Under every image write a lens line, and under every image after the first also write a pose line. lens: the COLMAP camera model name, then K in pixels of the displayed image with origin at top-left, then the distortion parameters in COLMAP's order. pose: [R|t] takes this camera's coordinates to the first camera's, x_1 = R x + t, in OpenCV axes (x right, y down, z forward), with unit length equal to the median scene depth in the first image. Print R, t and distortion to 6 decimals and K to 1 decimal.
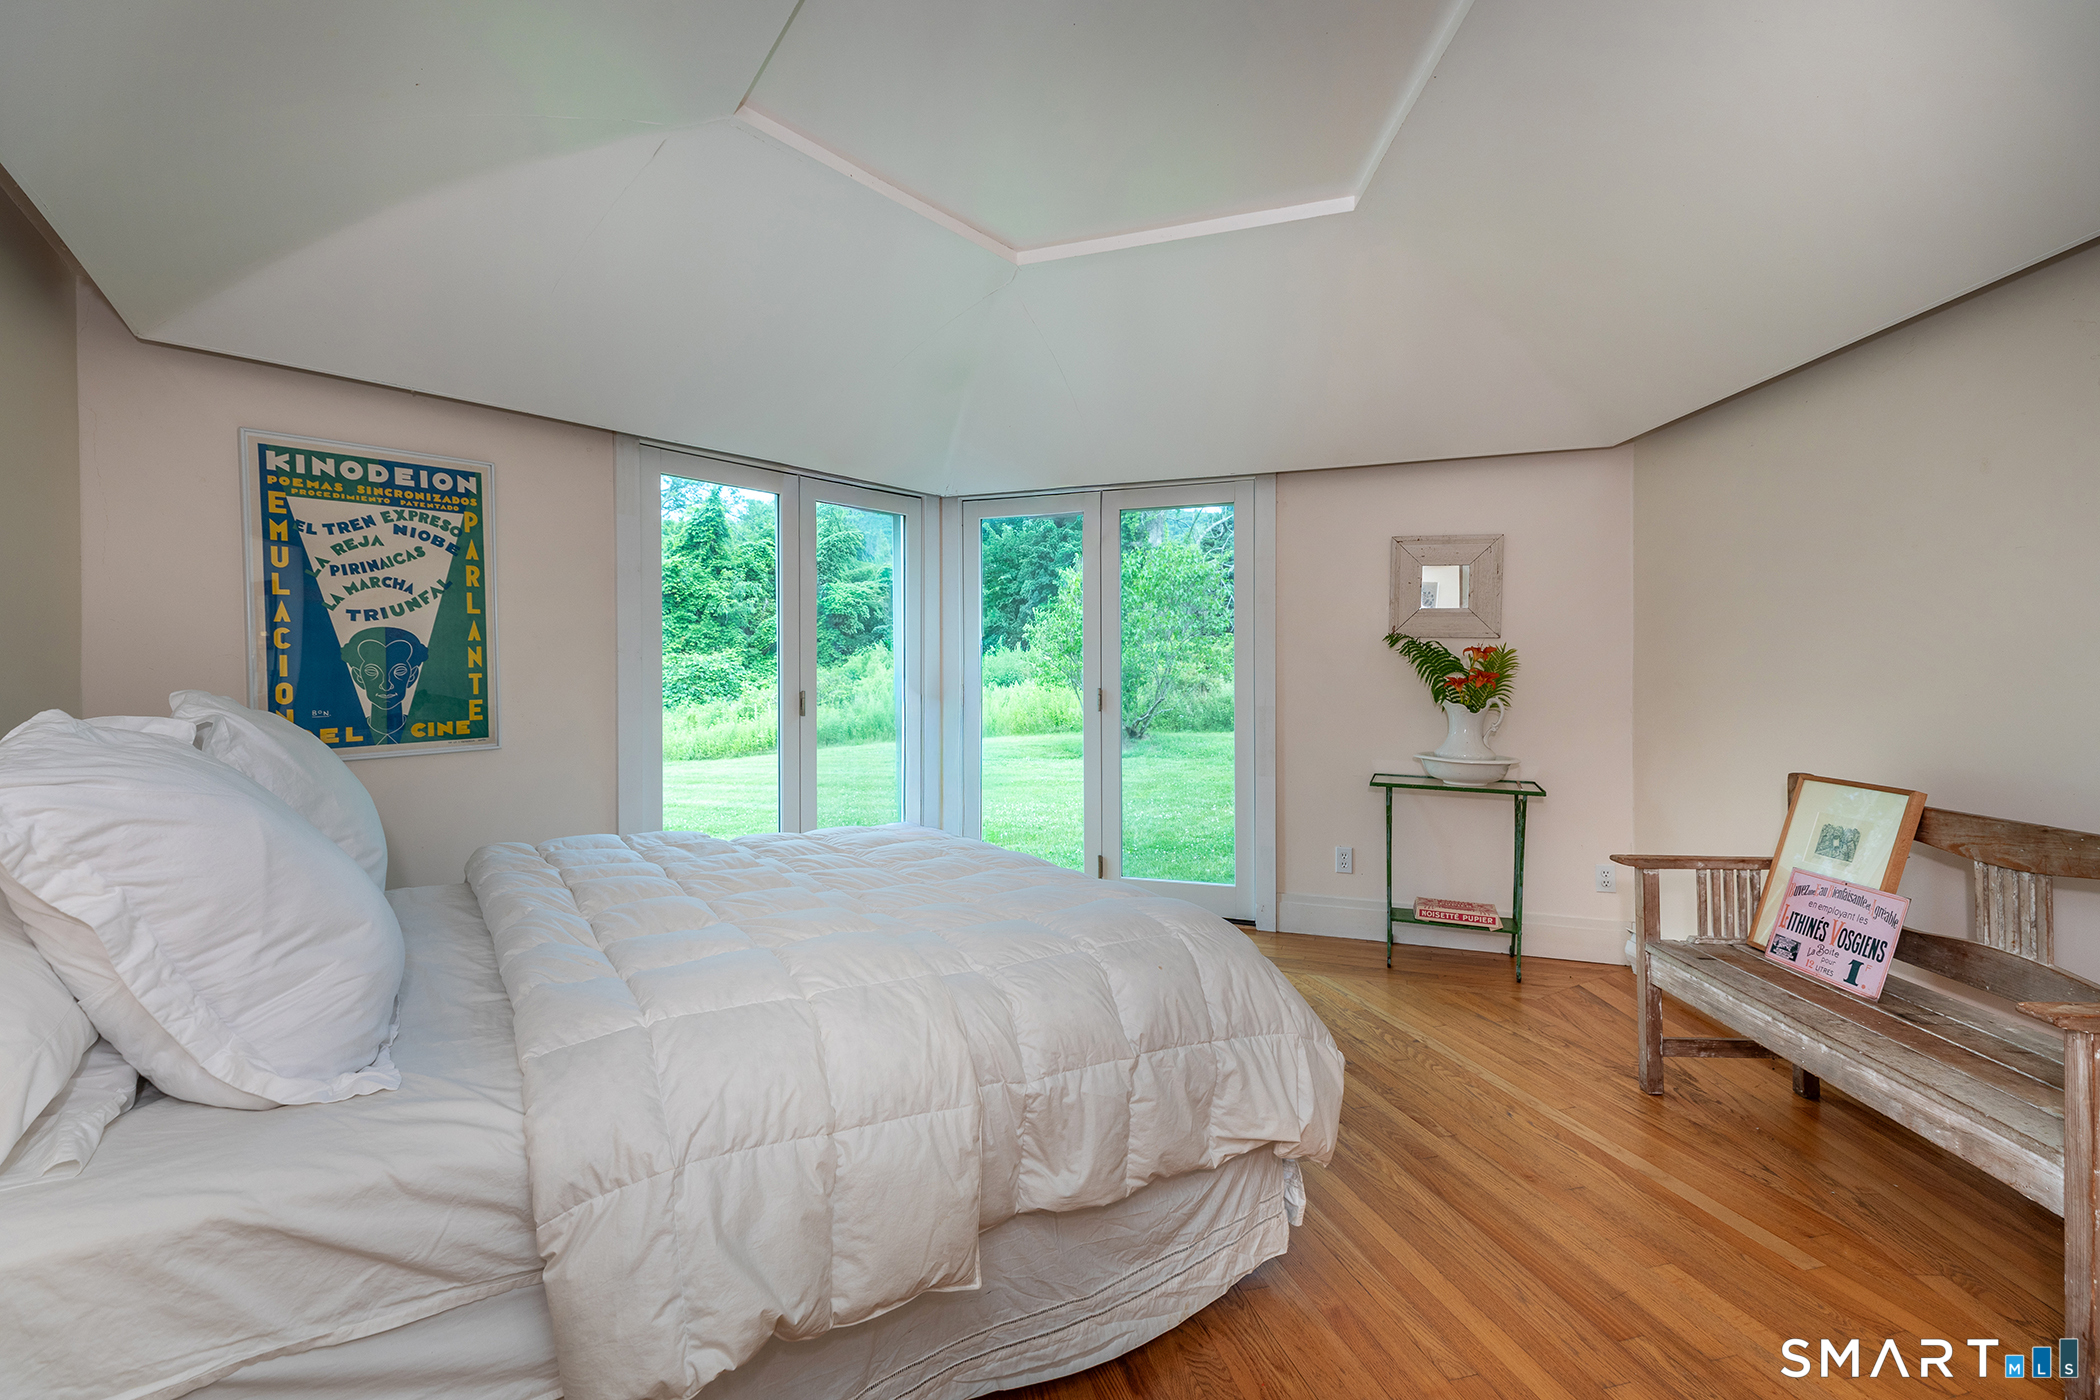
lens RADIAL K [[965.3, 0, 1046.5], [0, 965.3, 696.0], [0, 0, 1]] dist [-0.000667, -0.000176]
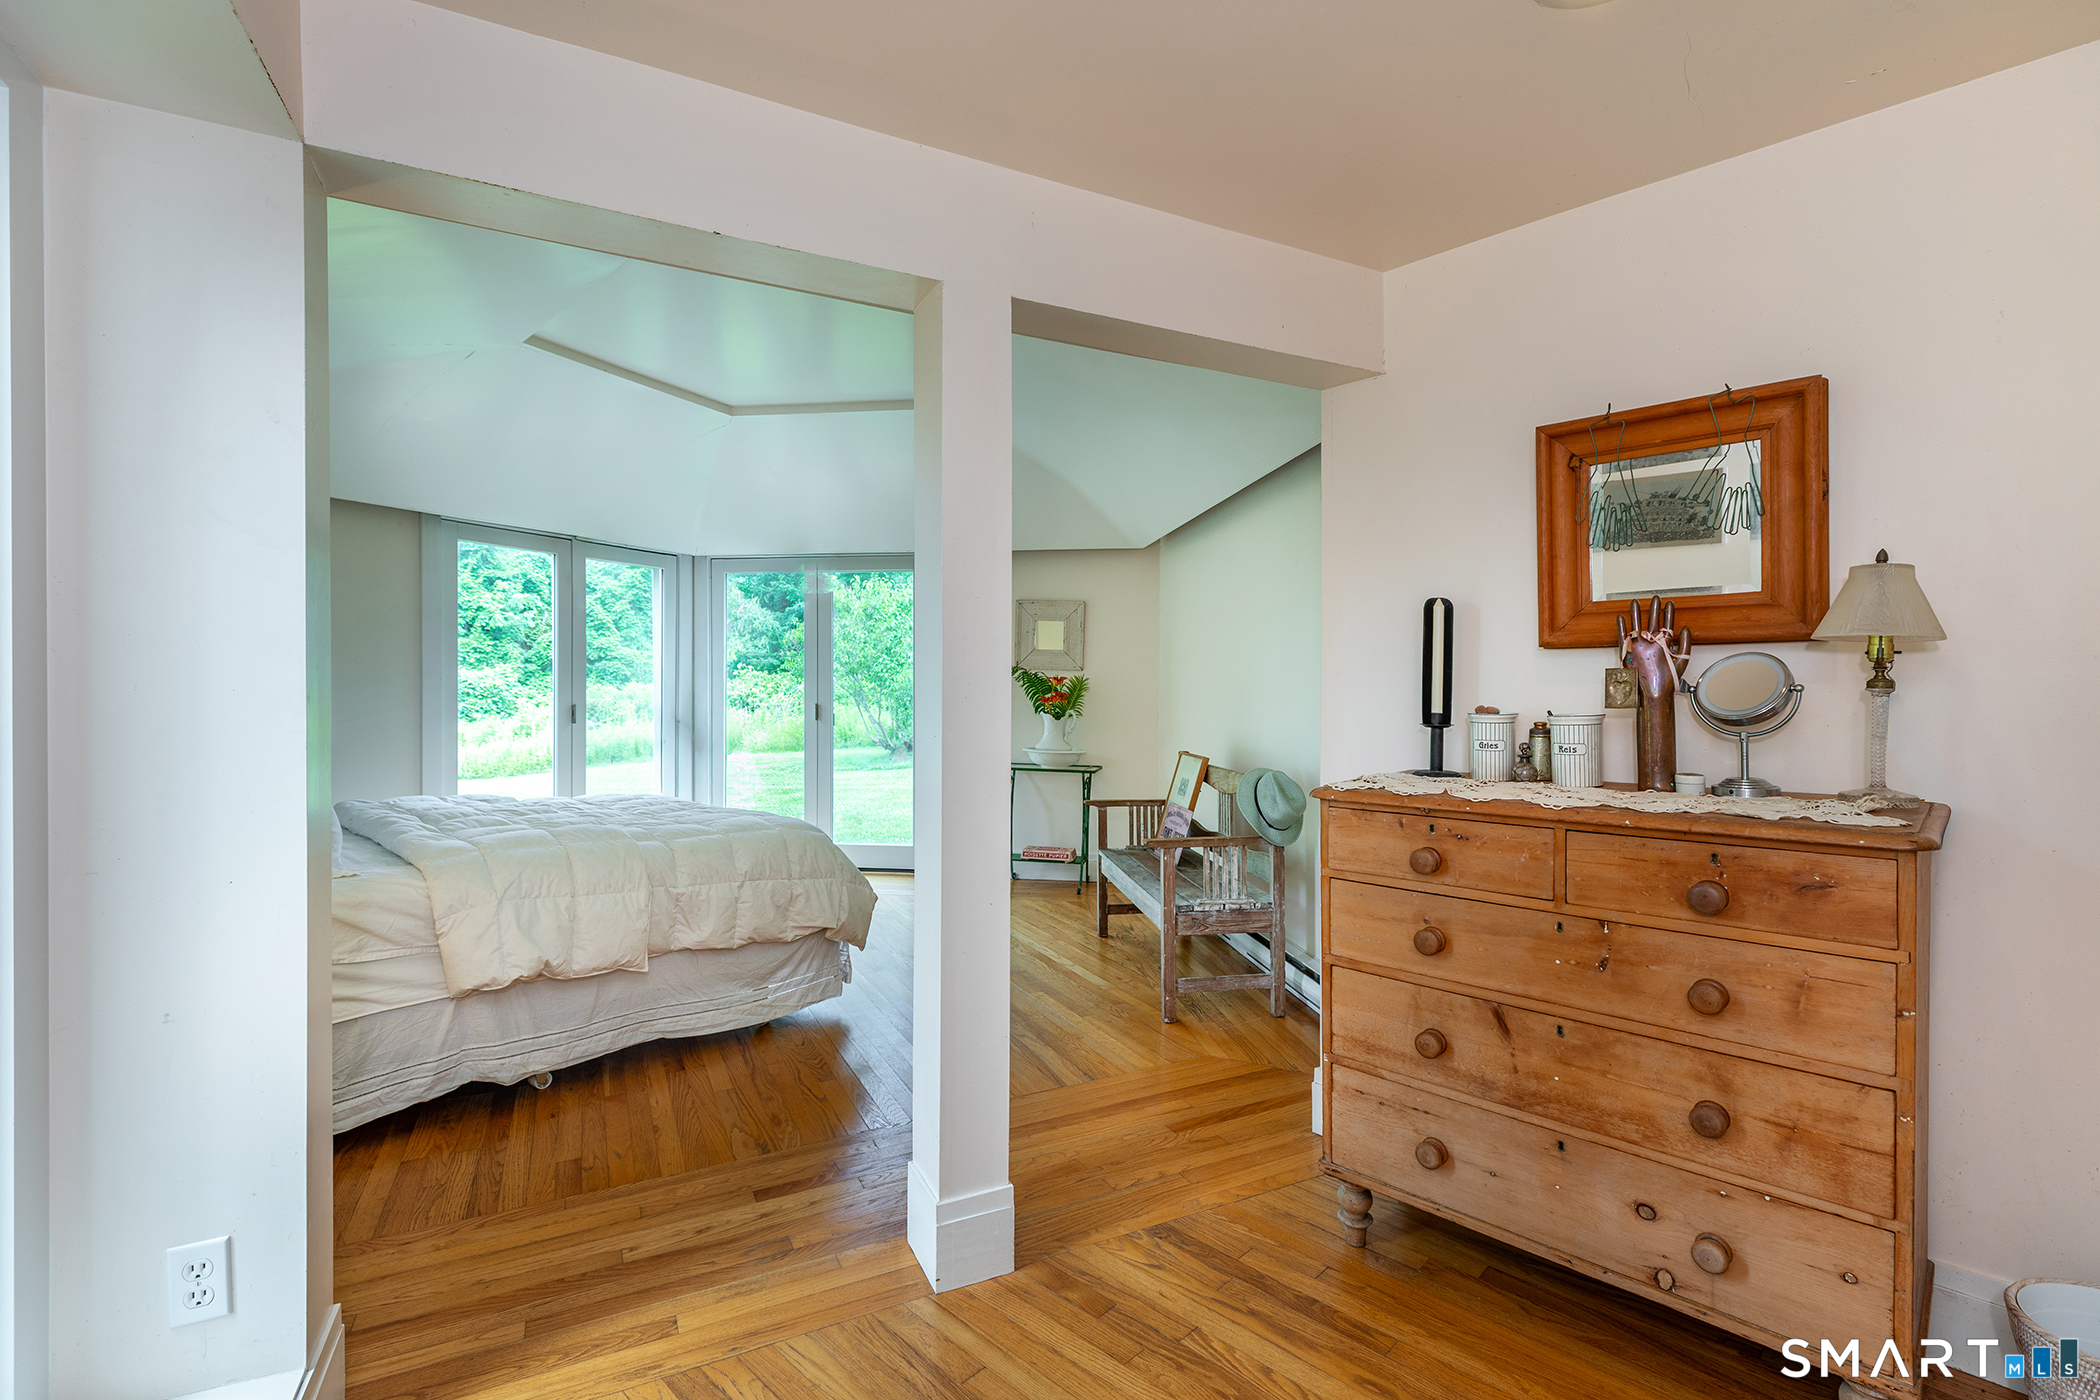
lens RADIAL K [[919.7, 0, 1056.4], [0, 919.7, 699.3], [0, 0, 1]] dist [0.001372, 0.000002]
pose [[0.974946, 0.003900, 0.222406, 0.120489], [-0.000340, 0.999871, -0.016040, 0.008617], [-0.222440, 0.015563, 0.974822, -0.409547]]
